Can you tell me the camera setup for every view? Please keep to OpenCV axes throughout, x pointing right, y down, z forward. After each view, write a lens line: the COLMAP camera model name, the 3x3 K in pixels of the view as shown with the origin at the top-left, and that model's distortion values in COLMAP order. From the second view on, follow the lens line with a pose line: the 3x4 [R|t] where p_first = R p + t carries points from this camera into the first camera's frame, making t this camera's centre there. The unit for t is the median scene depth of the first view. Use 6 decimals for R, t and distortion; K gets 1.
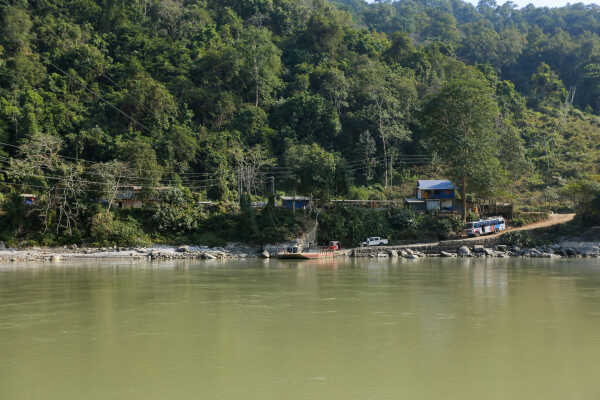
lens RADIAL K [[652.0, 0, 301.0], [0, 652.0, 191.6], [0, 0, 1]] dist [0.012248, 0.130196]
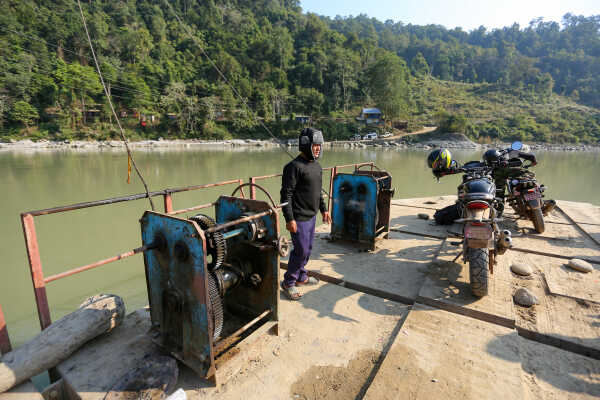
lens RADIAL K [[289.9, 0, 299.5], [0, 289.9, 196.2], [0, 0, 1]] dist [-0.074700, 0.030380]
pose [[0.999780, 0.008587, 0.019149, -0.027528], [-0.013429, 0.962950, 0.269345, 0.006496], [-0.016127, -0.269542, 0.962853, 0.062716]]
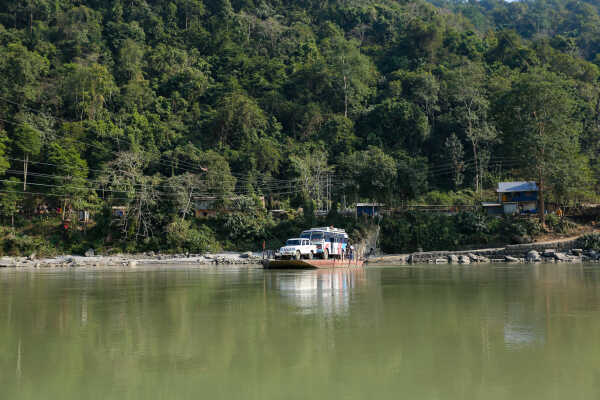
lens RADIAL K [[652.0, 0, 301.0], [0, 652.0, 191.6], [0, 0, 1]] dist [0.012248, 0.130196]
pose [[0.970685, -0.029555, -0.238533, 0.114140], [0.024735, 0.999425, -0.023177, 0.009448], [0.239081, 0.016597, 0.970858, 0.004728]]
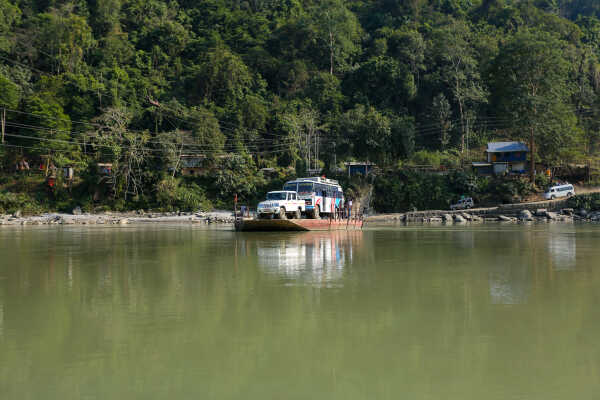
lens RADIAL K [[652.0, 0, 301.0], [0, 652.0, 191.6], [0, 0, 1]] dist [0.012248, 0.130196]
pose [[0.982119, -0.009183, -0.188039, 0.080761], [0.017210, 0.999007, 0.041100, 0.009074], [0.187475, -0.043601, 0.981301, 0.003883]]
